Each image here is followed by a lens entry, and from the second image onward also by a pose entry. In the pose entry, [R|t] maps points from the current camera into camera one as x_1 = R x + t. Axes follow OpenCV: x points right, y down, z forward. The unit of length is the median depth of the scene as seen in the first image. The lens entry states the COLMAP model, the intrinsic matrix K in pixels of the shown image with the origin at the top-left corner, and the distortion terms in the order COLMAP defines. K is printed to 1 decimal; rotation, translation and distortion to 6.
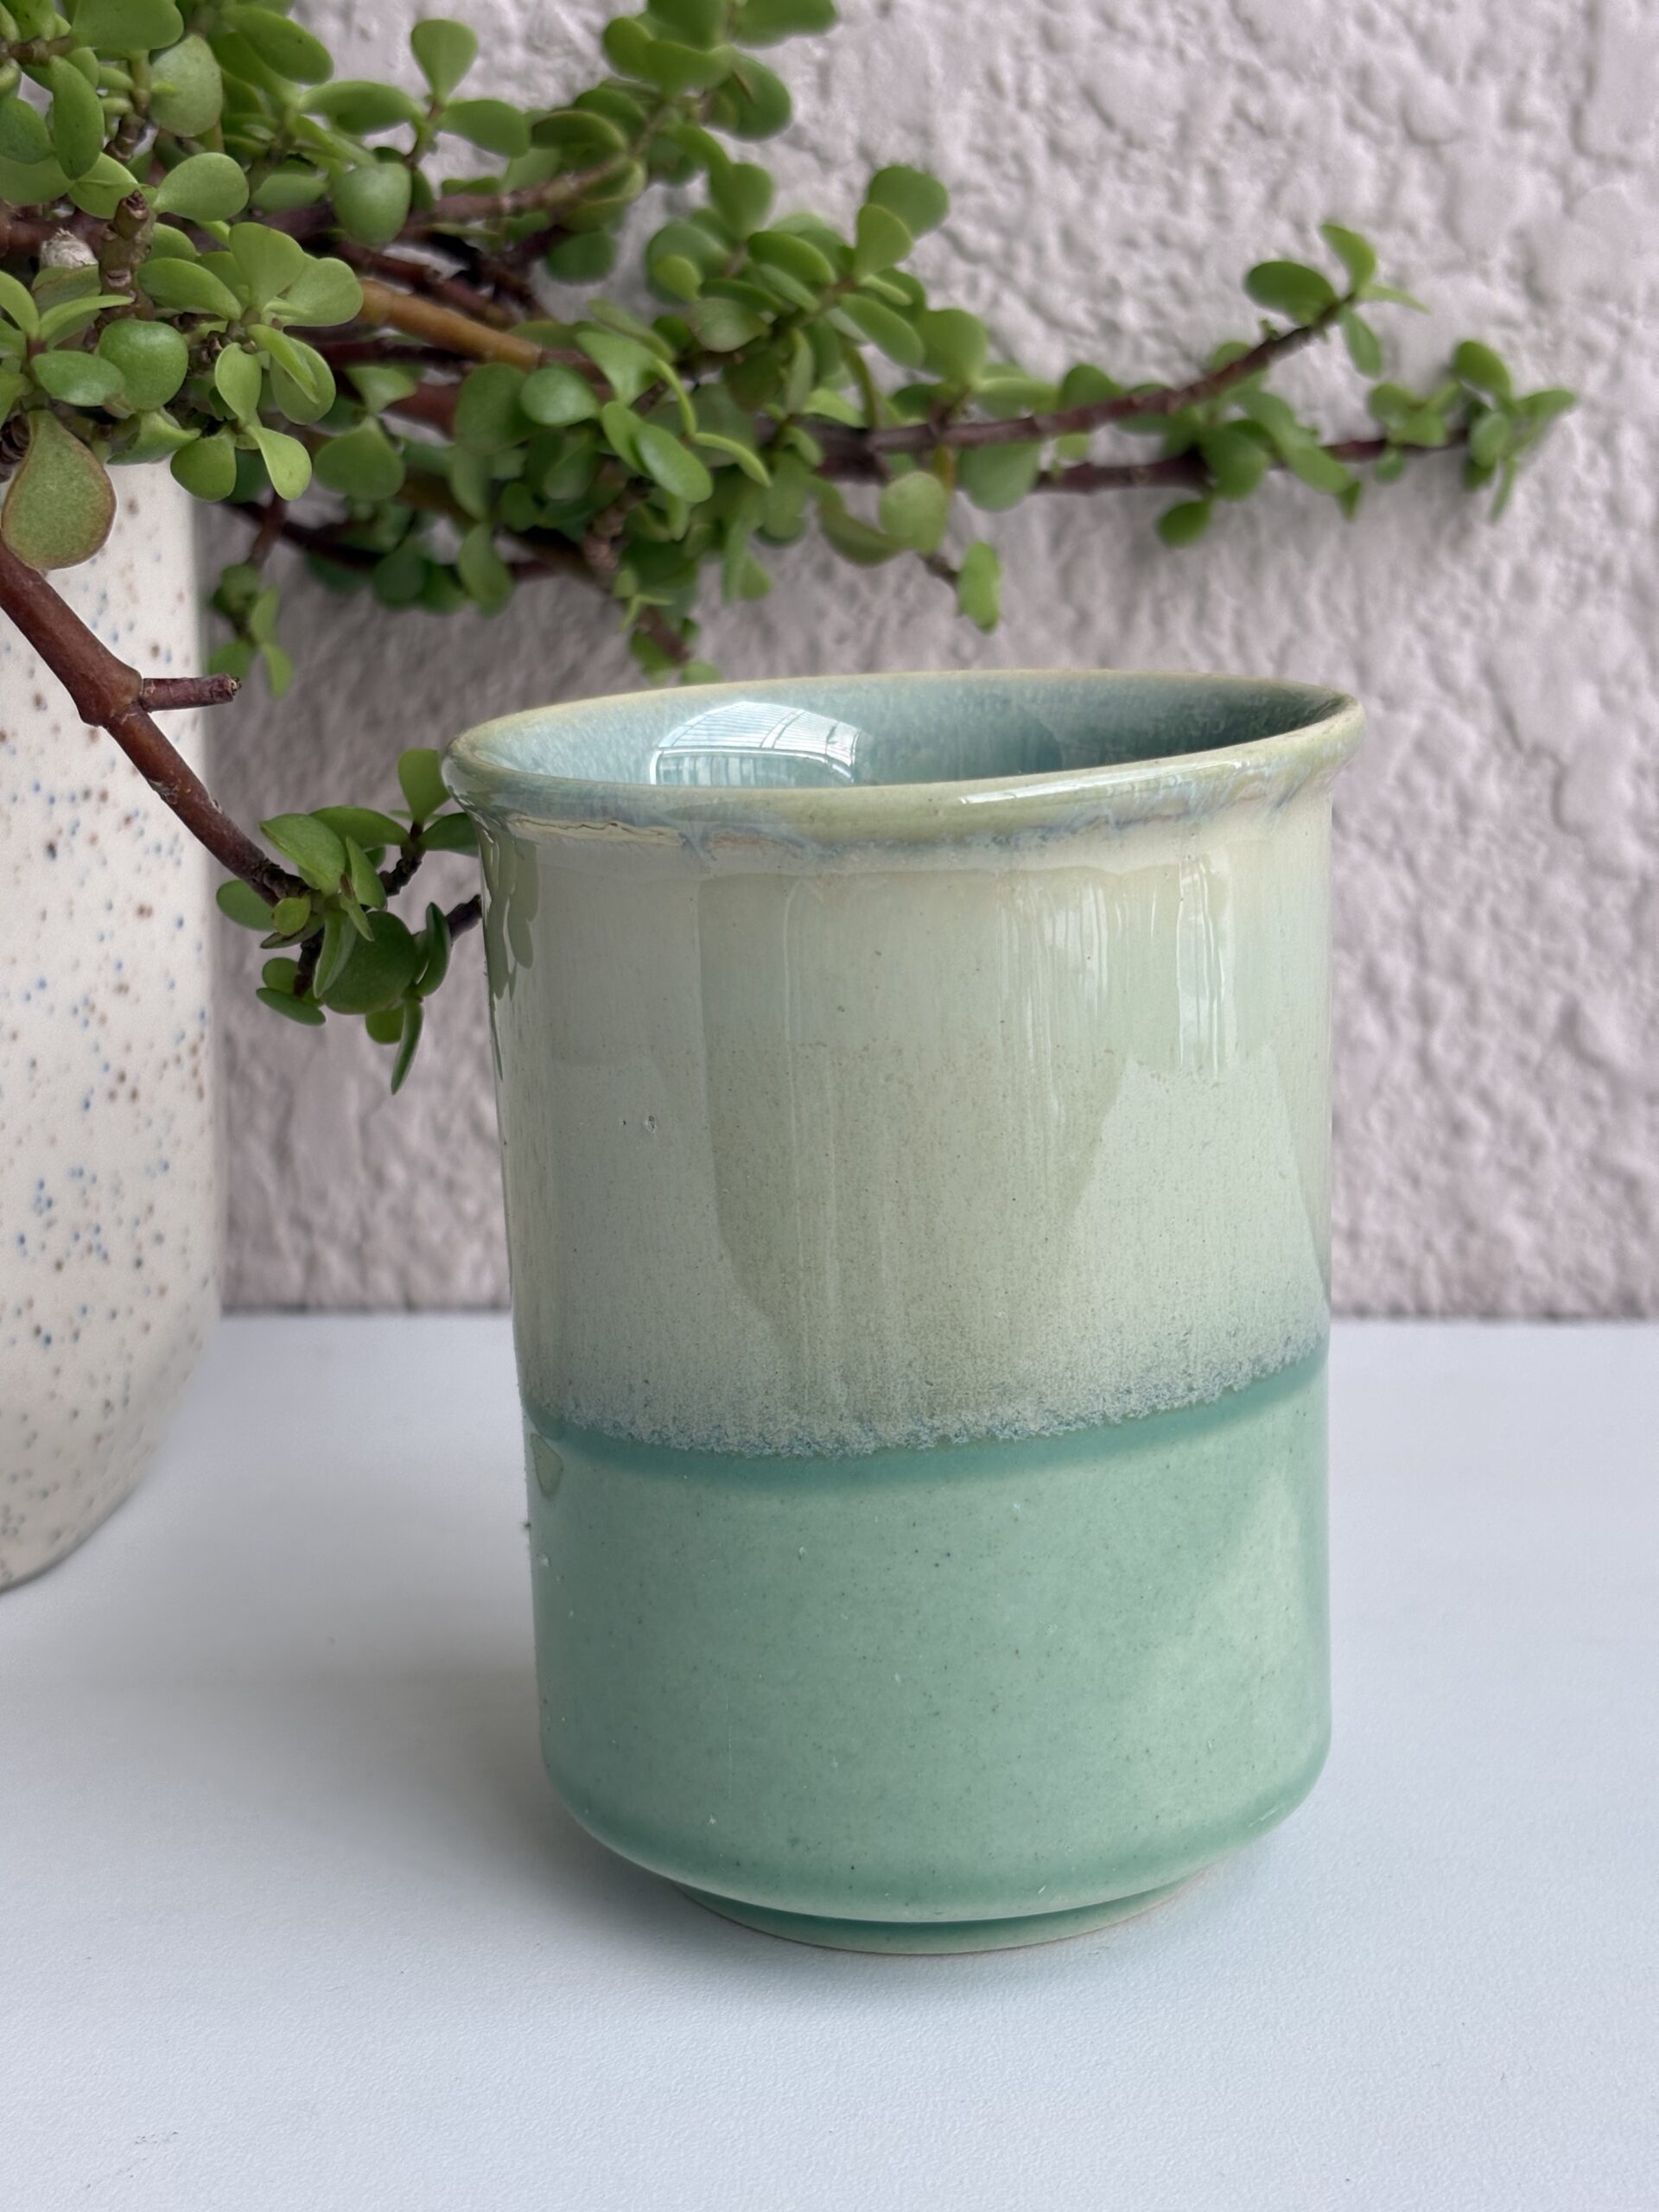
lens RADIAL K [[3512.4, 0, 789.9], [0, 3512.4, 1106.6], [0, 0, 1]] dist [0.063407, 0.000000]
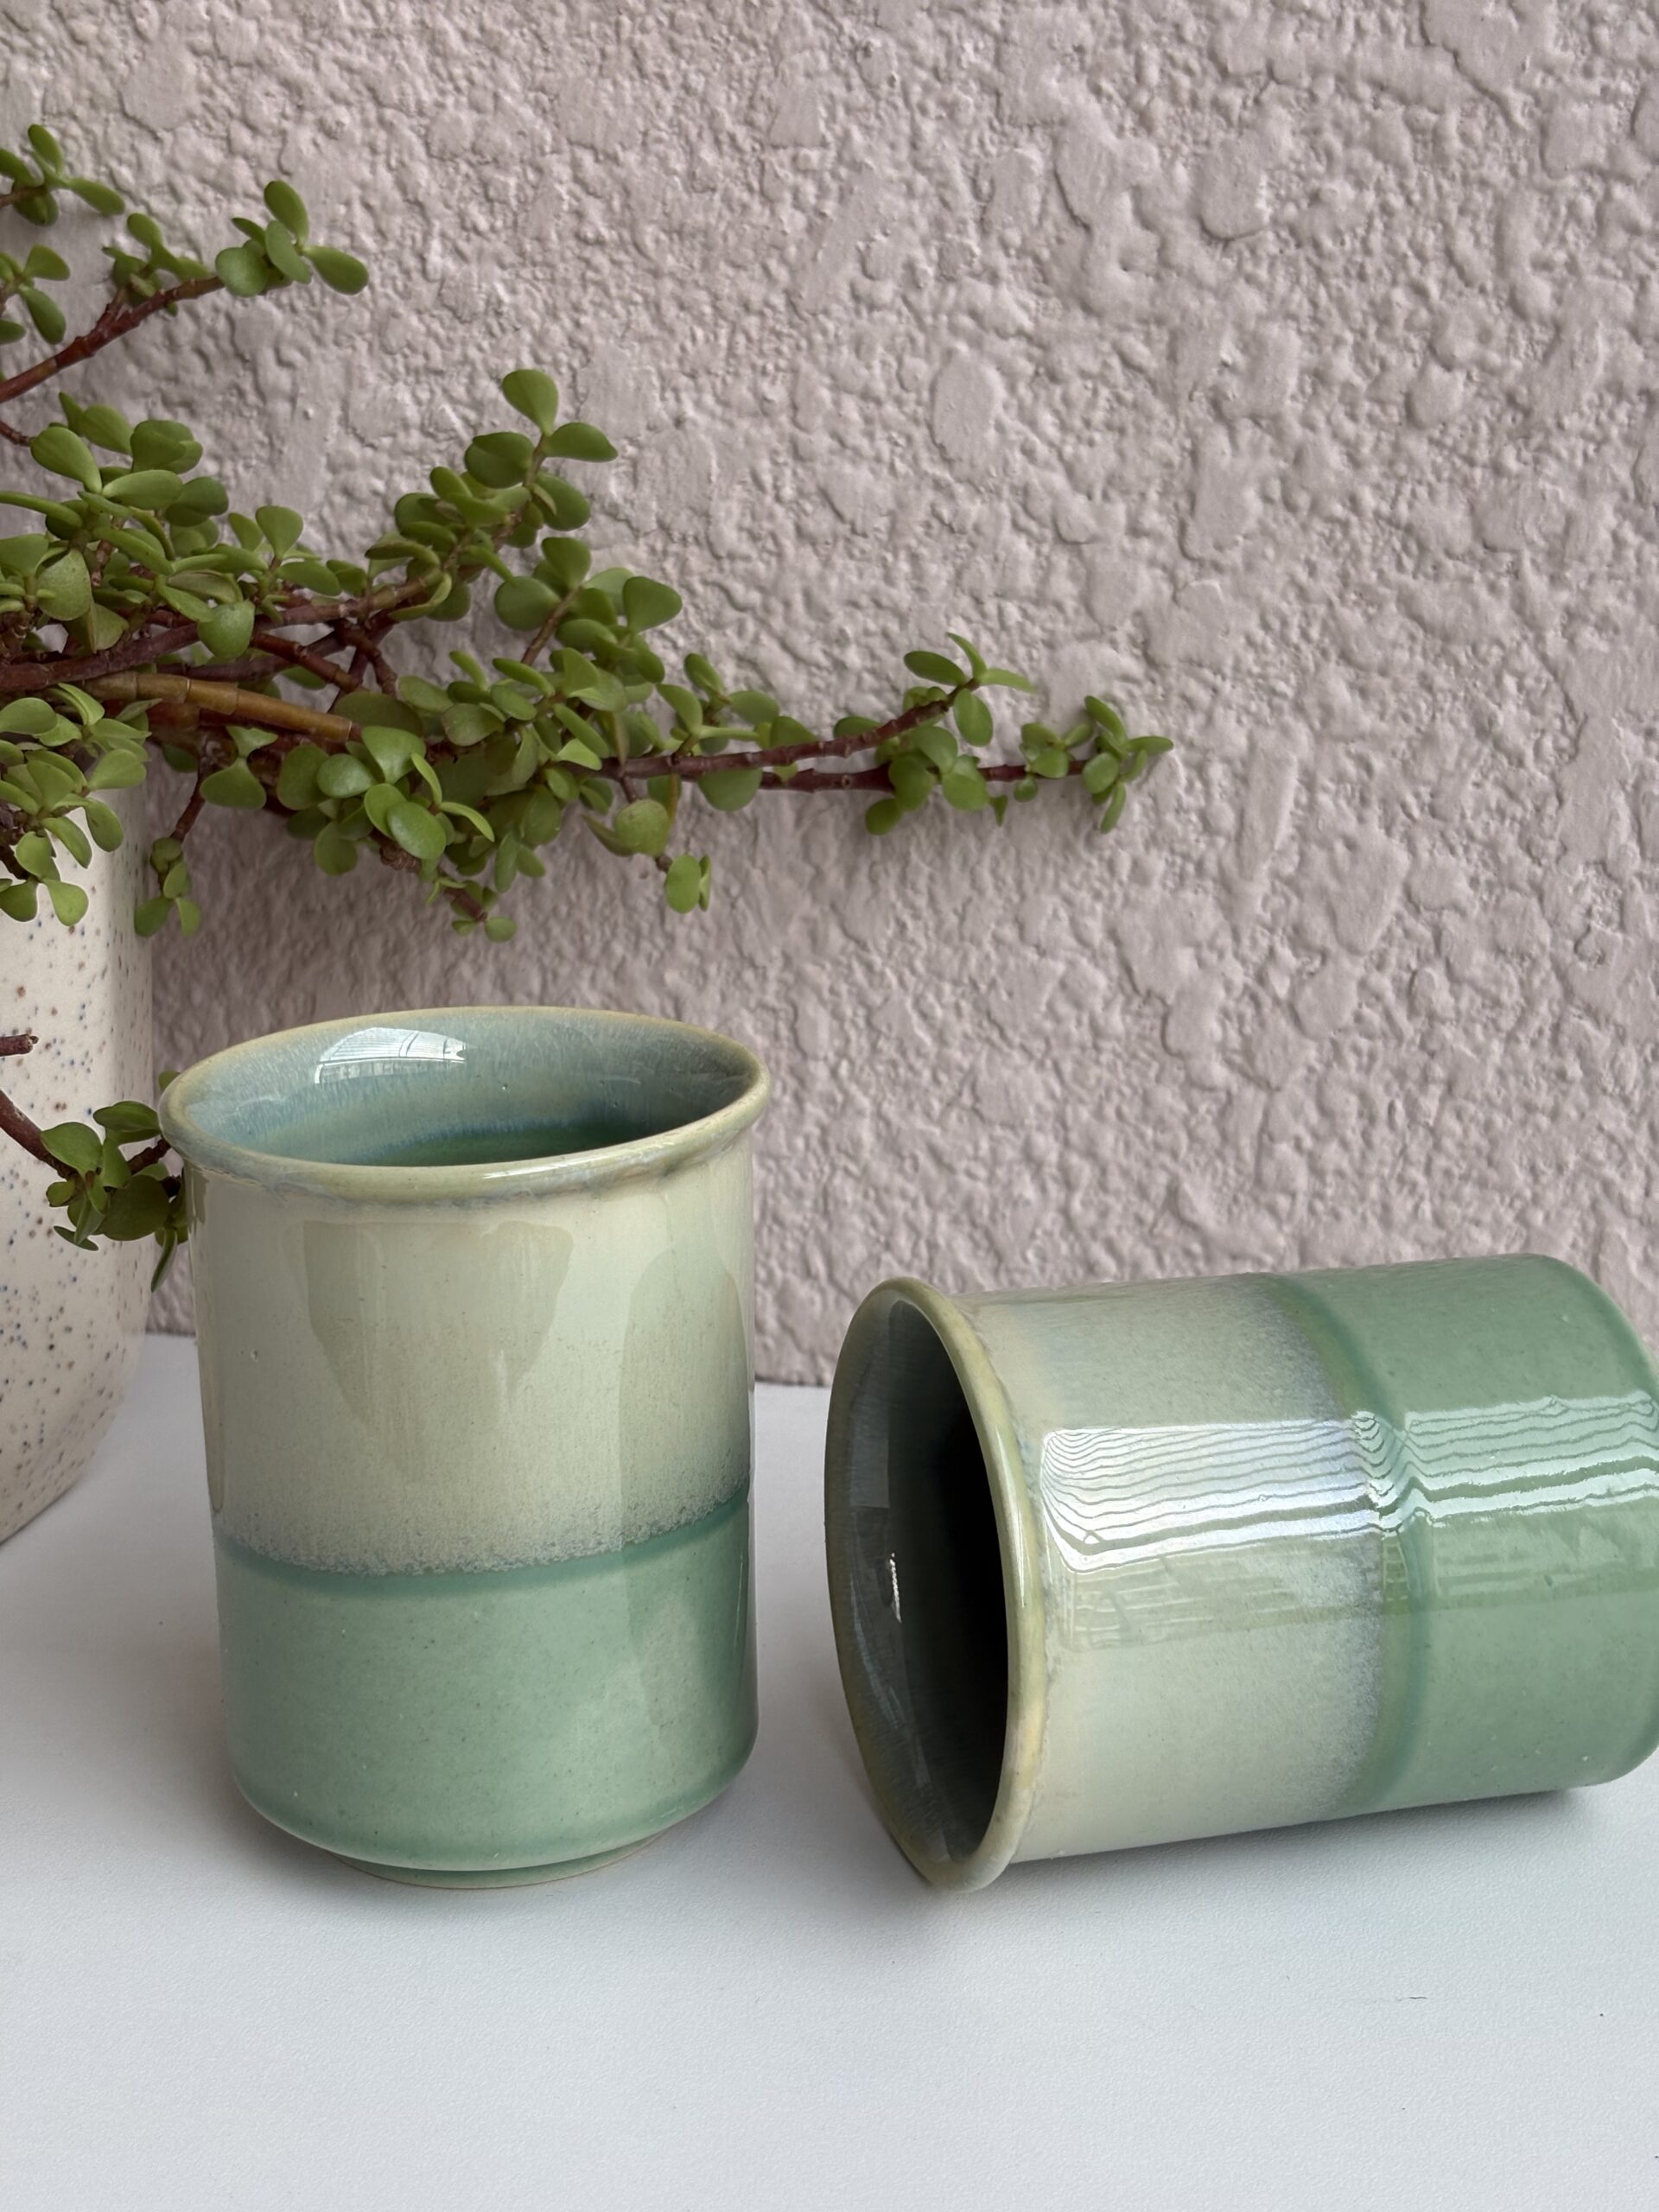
lens RADIAL K [[3457.1, 0, 771.4], [0, 3457.1, 1096.7], [0, 0, 1]] dist [0.080148, 0.000000]
pose [[0.992424, 0.056787, -0.108952, 0.219156], [-0.050955, 0.997153, 0.055585, -0.130148], [0.111798, -0.049612, 0.992492, -0.313280]]
